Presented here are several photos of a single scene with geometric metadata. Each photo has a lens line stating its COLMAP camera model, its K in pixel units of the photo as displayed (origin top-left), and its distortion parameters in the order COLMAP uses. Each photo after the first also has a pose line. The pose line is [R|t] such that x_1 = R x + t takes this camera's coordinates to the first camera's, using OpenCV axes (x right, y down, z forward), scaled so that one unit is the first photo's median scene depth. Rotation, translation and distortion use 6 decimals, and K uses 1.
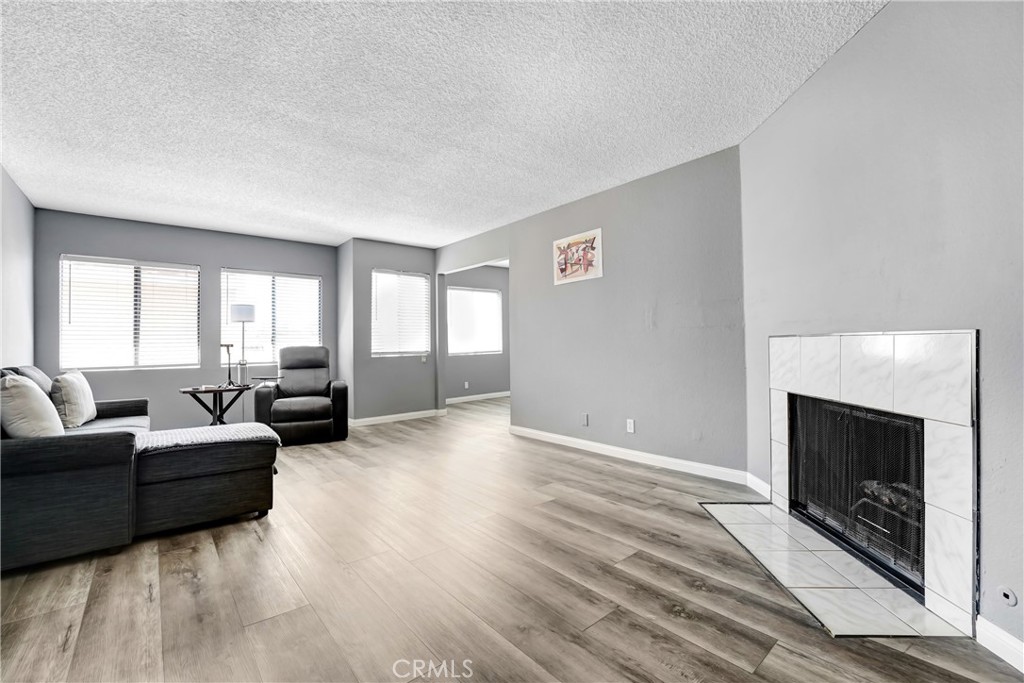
lens RADIAL K [[430.1, 0, 525.1], [0, 430.1, 340.7], [0, 0, 1]] dist [-0.017765, 0.000314]
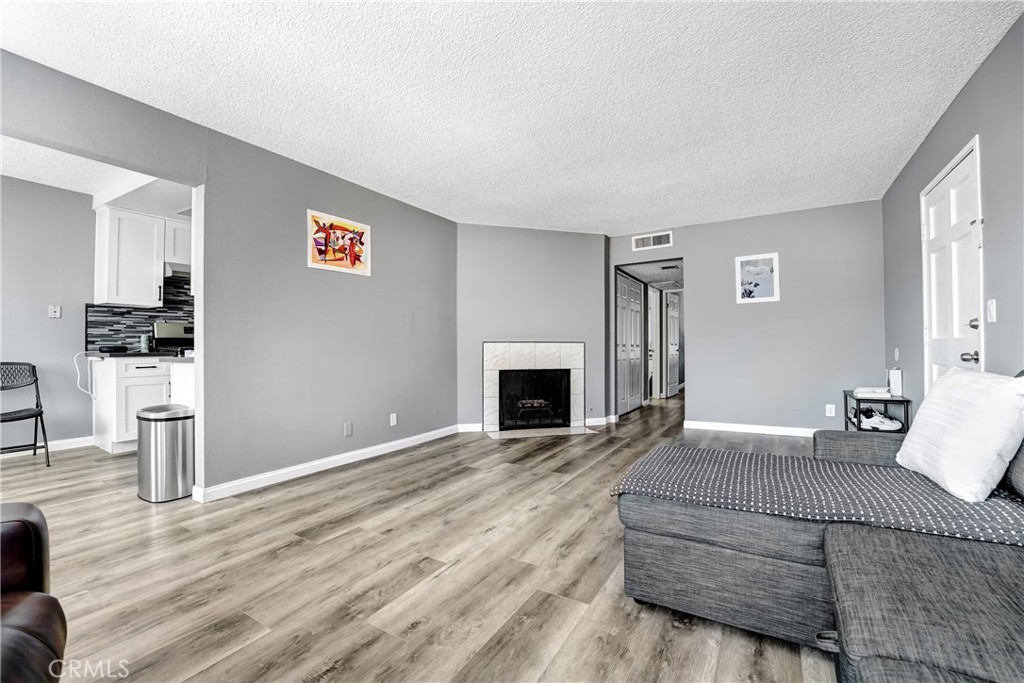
lens RADIAL K [[412.7, 0, 512.0], [0, 412.7, 341.5], [0, 0, 1]] dist [-0.019526, 0.000940]
pose [[-0.279950, 0.025180, 0.959684, -1.054917], [-0.002340, 0.999635, -0.026911, 0.032459], [-0.960012, -0.009779, -0.279789, 1.237869]]
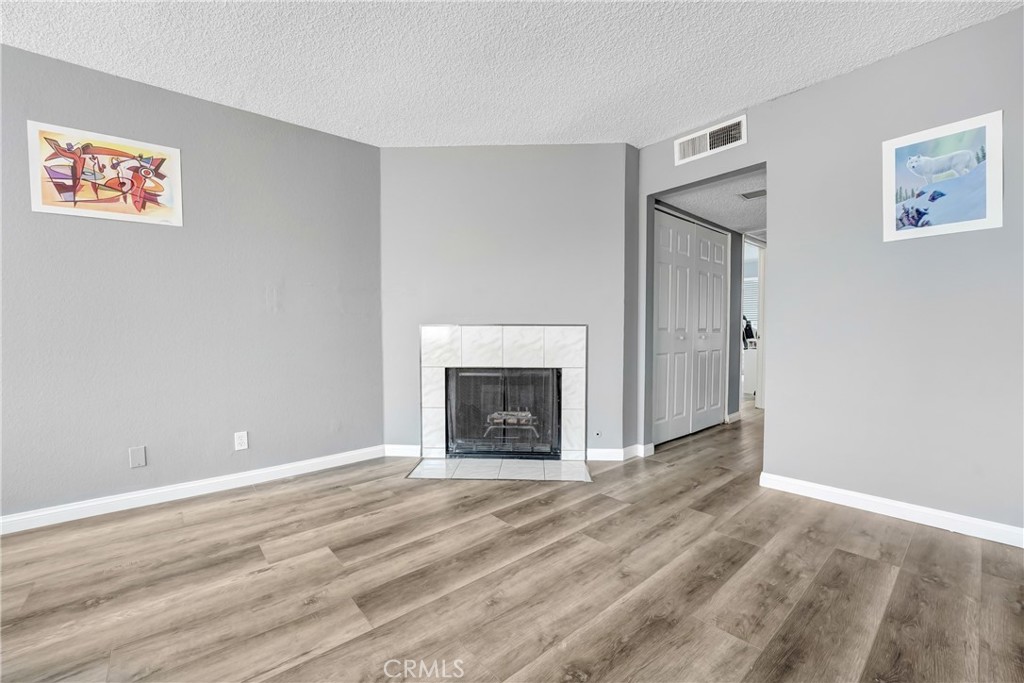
lens RADIAL K [[412.7, 0, 512.0], [0, 412.7, 341.5], [0, 0, 1]] dist [-0.019526, 0.000940]
pose [[0.027390, -0.020386, 0.999417, -0.549989], [-0.007733, 0.999758, 0.020605, 0.010069], [-0.999595, -0.008293, 0.027226, 0.631619]]
